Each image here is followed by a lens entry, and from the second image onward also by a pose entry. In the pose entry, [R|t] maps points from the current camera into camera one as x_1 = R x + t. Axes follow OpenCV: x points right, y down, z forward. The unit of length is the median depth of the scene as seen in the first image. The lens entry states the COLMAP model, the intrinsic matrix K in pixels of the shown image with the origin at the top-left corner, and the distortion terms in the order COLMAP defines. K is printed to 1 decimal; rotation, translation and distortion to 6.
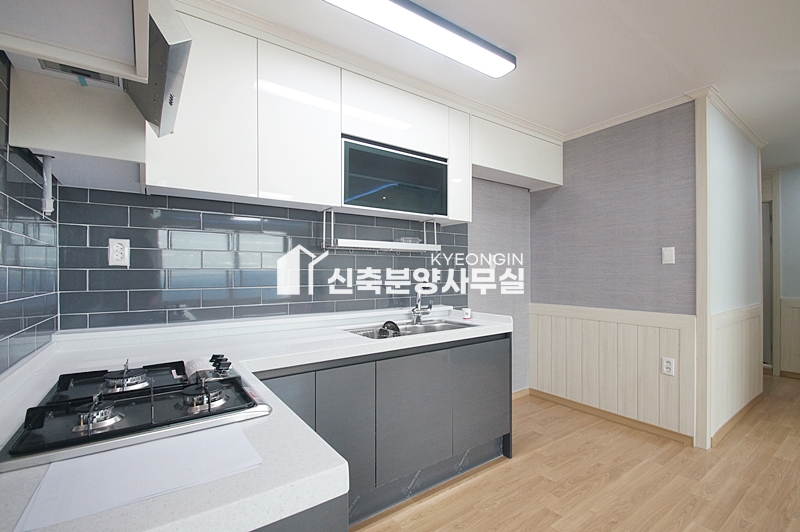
lens RADIAL K [[353.2, 0, 397.7], [0, 353.2, 271.1], [0, 0, 1]] dist [0.000854, -0.010472]
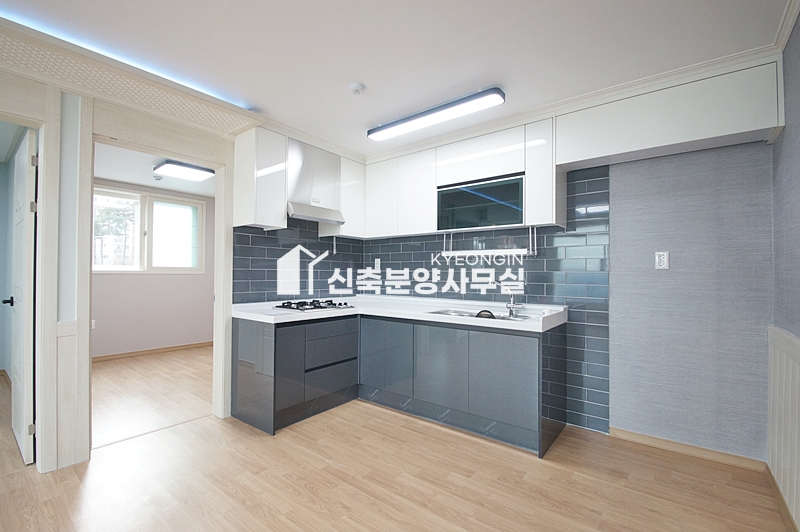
lens RADIAL K [[351.8, 0, 402.1], [0, 351.8, 270.6], [0, 0, 1]] dist [-0.007521, -0.002484]
pose [[0.297577, -0.002441, -0.954695, 1.063883], [-0.003840, 0.999986, -0.003754, 0.001236], [0.954690, 0.004783, 0.297563, 0.296226]]
